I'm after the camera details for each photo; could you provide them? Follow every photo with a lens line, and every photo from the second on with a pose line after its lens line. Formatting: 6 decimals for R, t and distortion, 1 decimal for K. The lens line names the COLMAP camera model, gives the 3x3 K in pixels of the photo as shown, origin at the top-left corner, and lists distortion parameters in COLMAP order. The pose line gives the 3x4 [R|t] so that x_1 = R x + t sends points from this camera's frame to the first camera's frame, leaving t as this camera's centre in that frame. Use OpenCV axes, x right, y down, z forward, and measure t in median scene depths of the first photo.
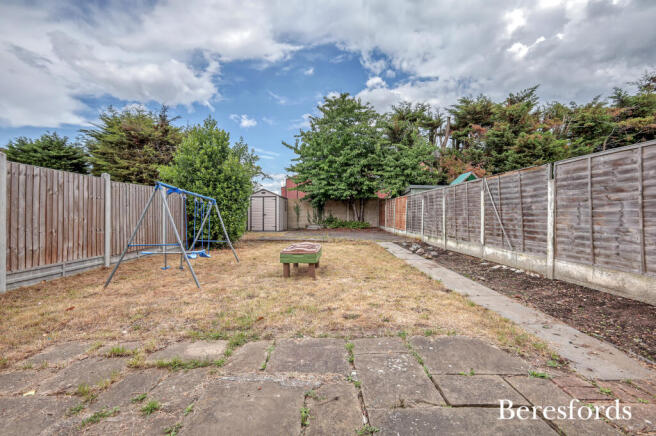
lens RADIAL K [[286.7, 0, 327.9], [0, 286.7, 216.9], [0, 0, 1]] dist [0.003949, 0.000151]
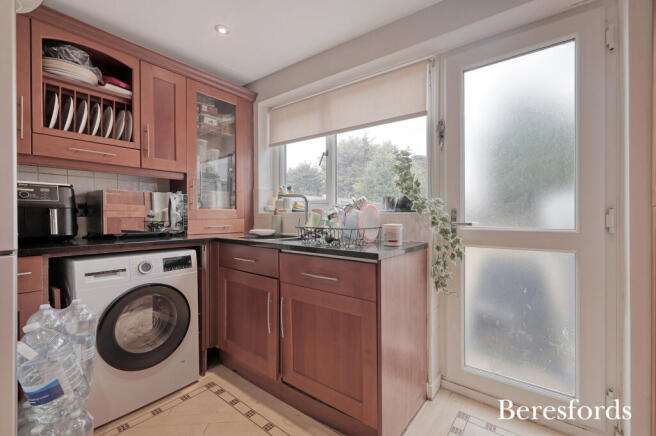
lens RADIAL K [[286.7, 0, 329.4], [0, 286.7, 215.9], [0, 0, 1]] dist [0.003949, 0.000151]
pose [[0.783572, -0.000679, -0.621301, 0.121228], [0.002185, 0.999996, 0.001664, -0.002482], [0.621297, -0.002661, 0.783570, -0.138936]]
